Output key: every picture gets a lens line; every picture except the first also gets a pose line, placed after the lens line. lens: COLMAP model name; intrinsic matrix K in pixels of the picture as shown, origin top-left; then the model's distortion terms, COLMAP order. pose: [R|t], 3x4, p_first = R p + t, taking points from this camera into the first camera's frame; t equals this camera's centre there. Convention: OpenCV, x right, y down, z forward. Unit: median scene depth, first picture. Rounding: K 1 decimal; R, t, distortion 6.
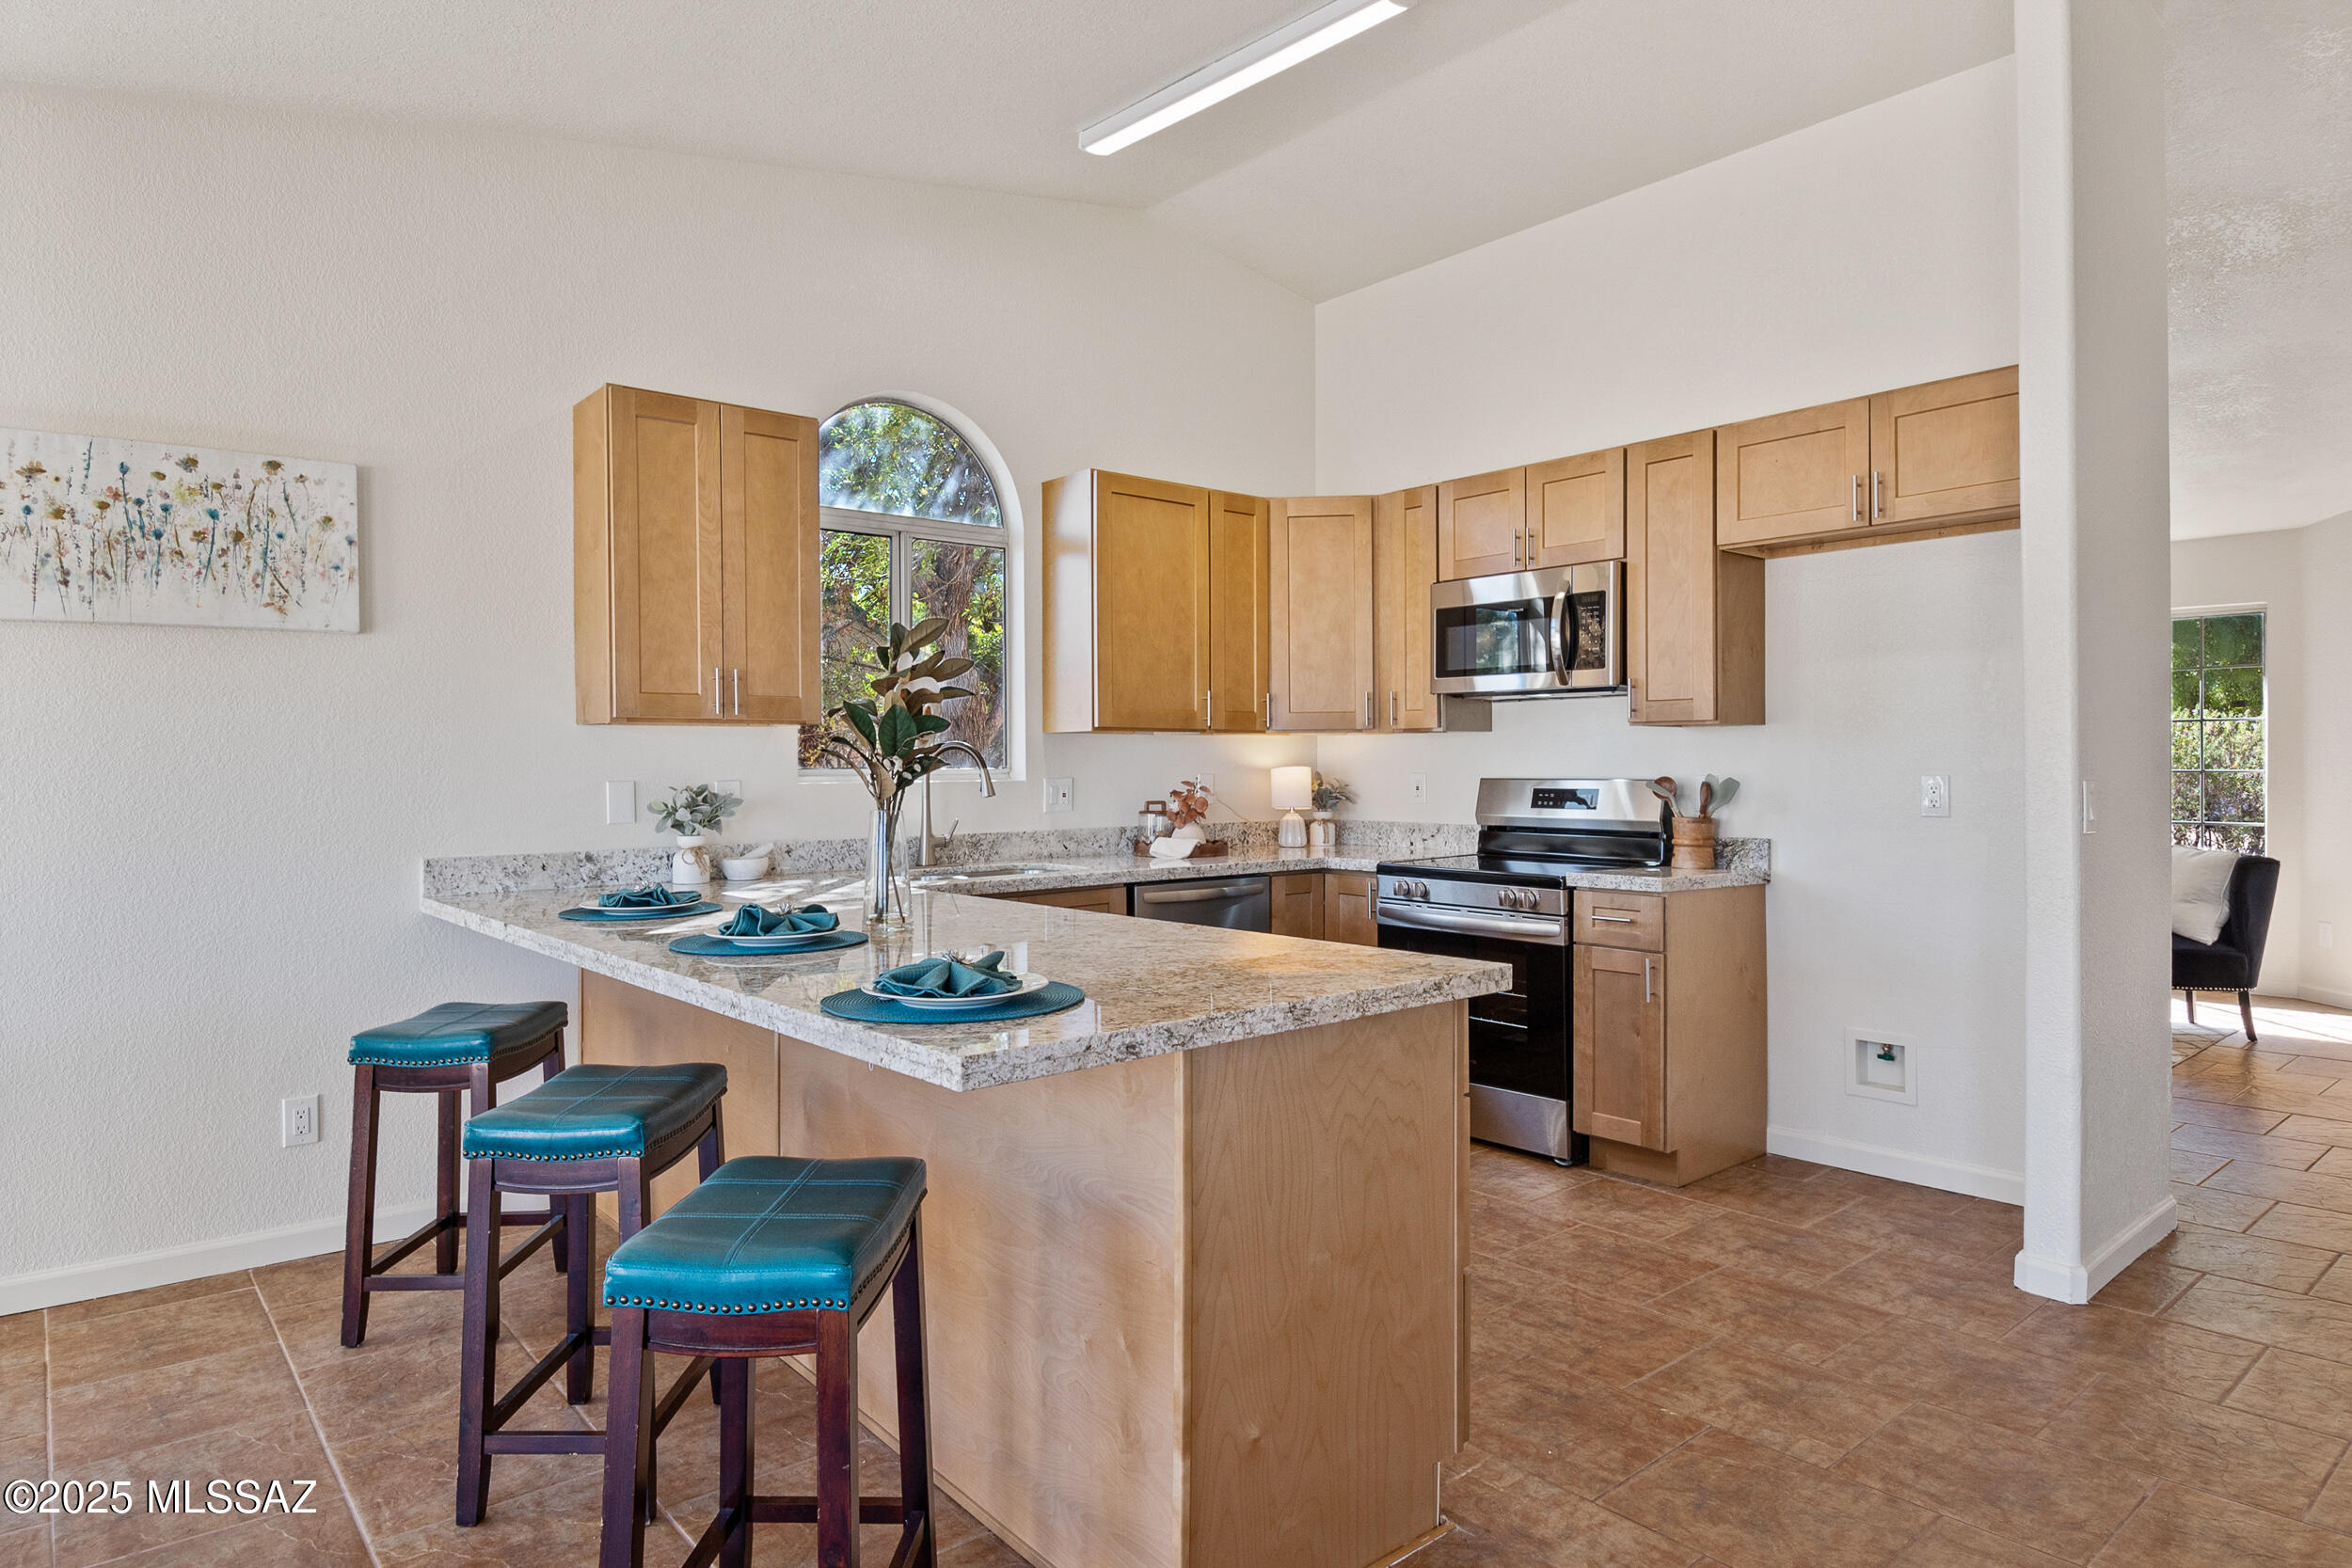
lens RADIAL K [[1355.0, 0, 1175.1], [0, 1355.0, 766.2], [0, 0, 1]] dist [0.014928, -0.033144]
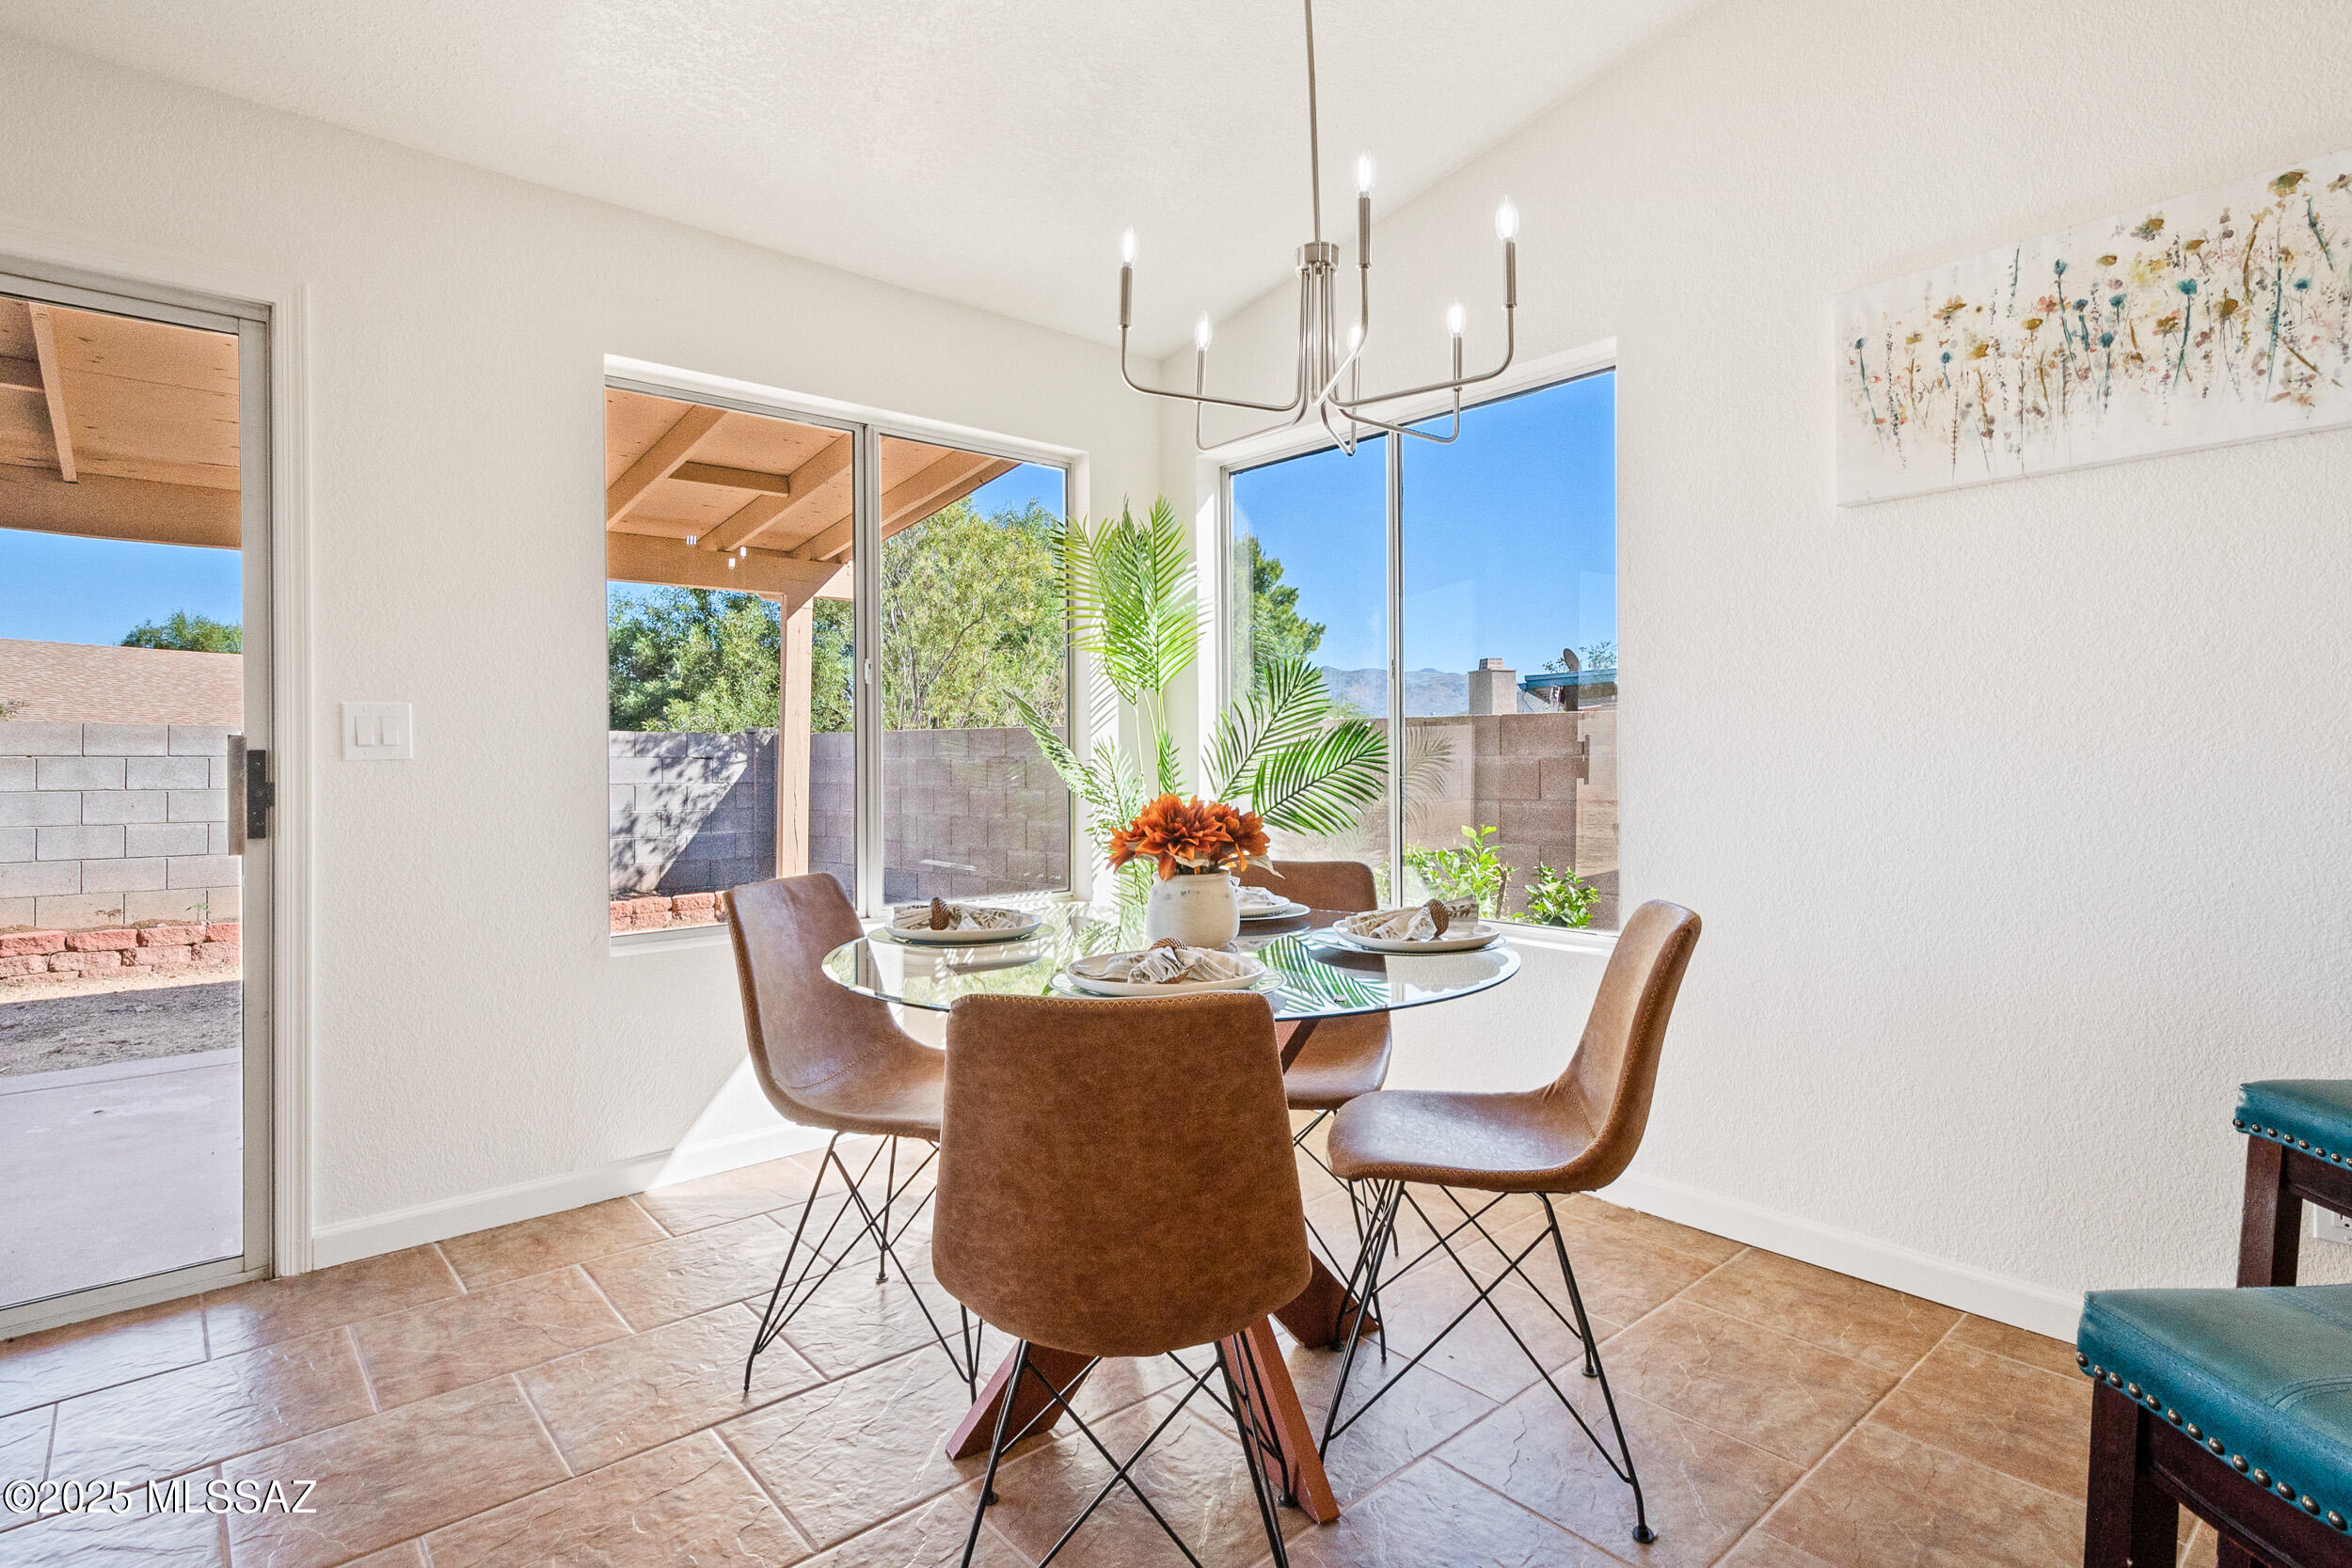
lens RADIAL K [[1187.7, 0, 1181.2], [0, 1187.7, 752.3], [0, 0, 1]] dist [0.002335, 0.001171]
pose [[0.025085, -0.000853, -0.999685, -0.086734], [0.000821, 0.999999, -0.000833, 0.042478], [0.999685, -0.000800, 0.025086, 0.367221]]
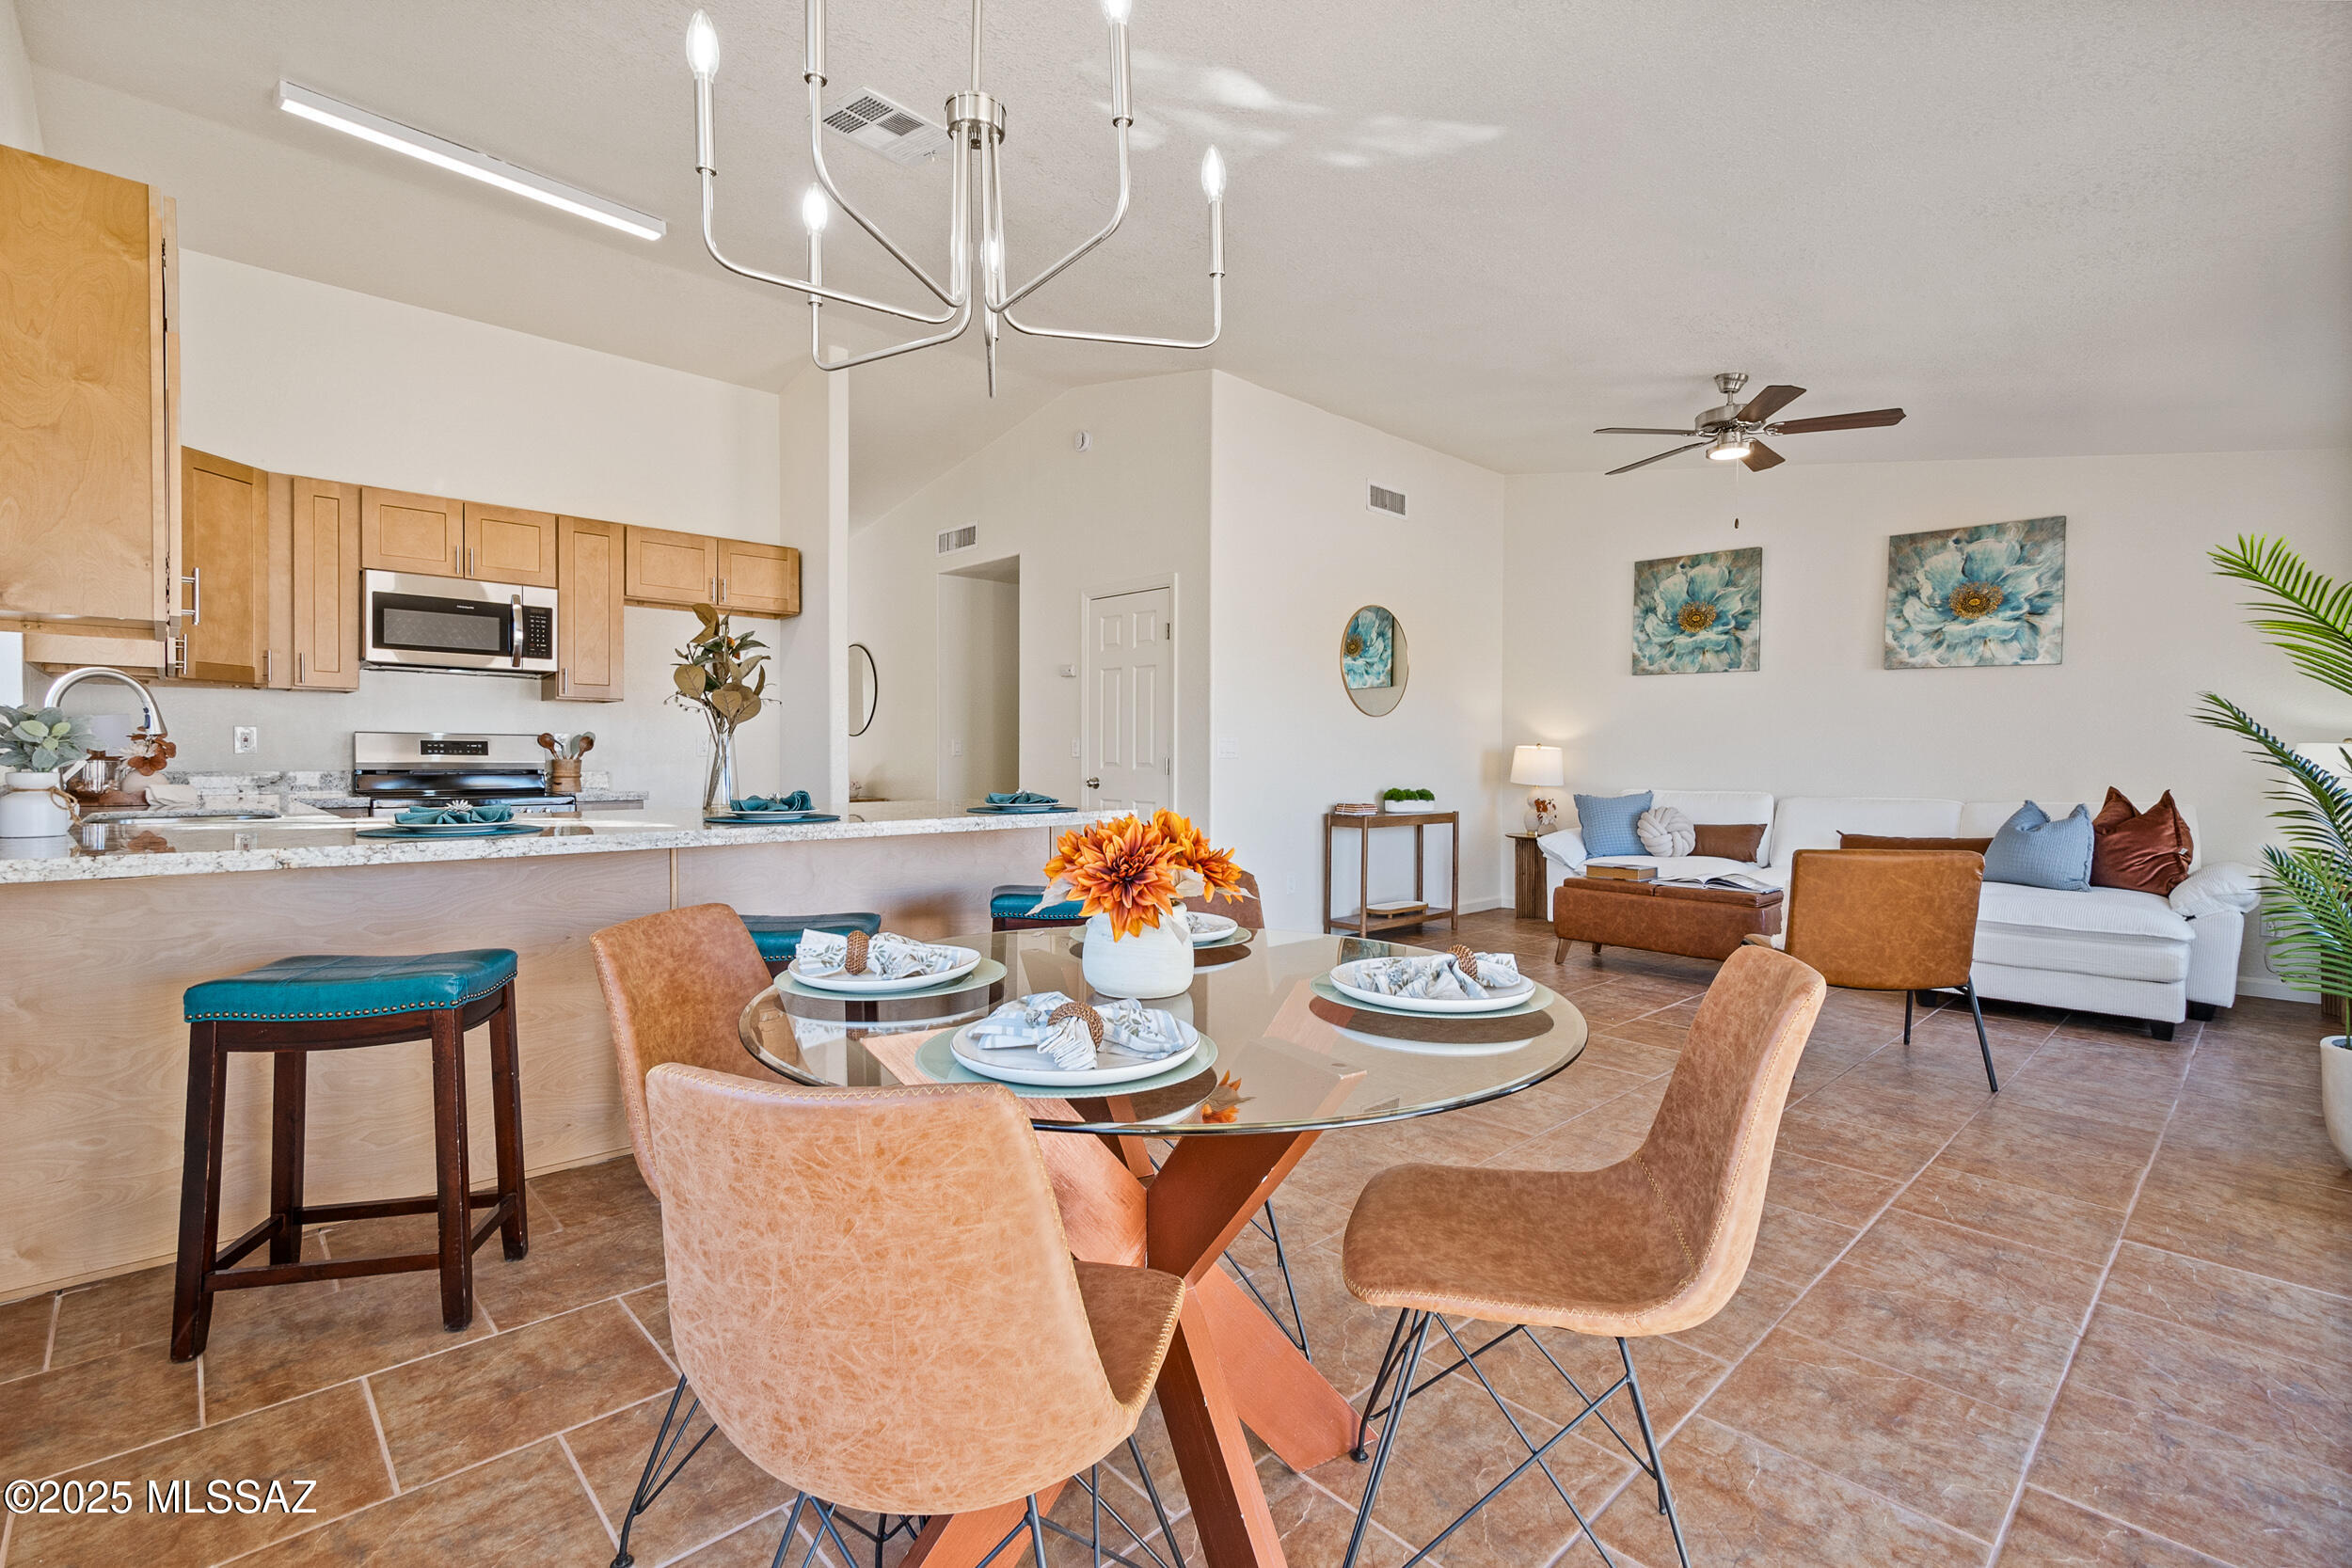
lens RADIAL K [[1041.0, 0, 1184.5], [0, 1041.0, 758.0], [0, 0, 1]] dist [0.009978, -0.000252]
pose [[-0.063957, 0.003619, 0.997946, -0.931337], [-0.002393, 0.999990, -0.003780, 0.042127], [-0.997950, -0.002630, -0.063947, 0.390879]]
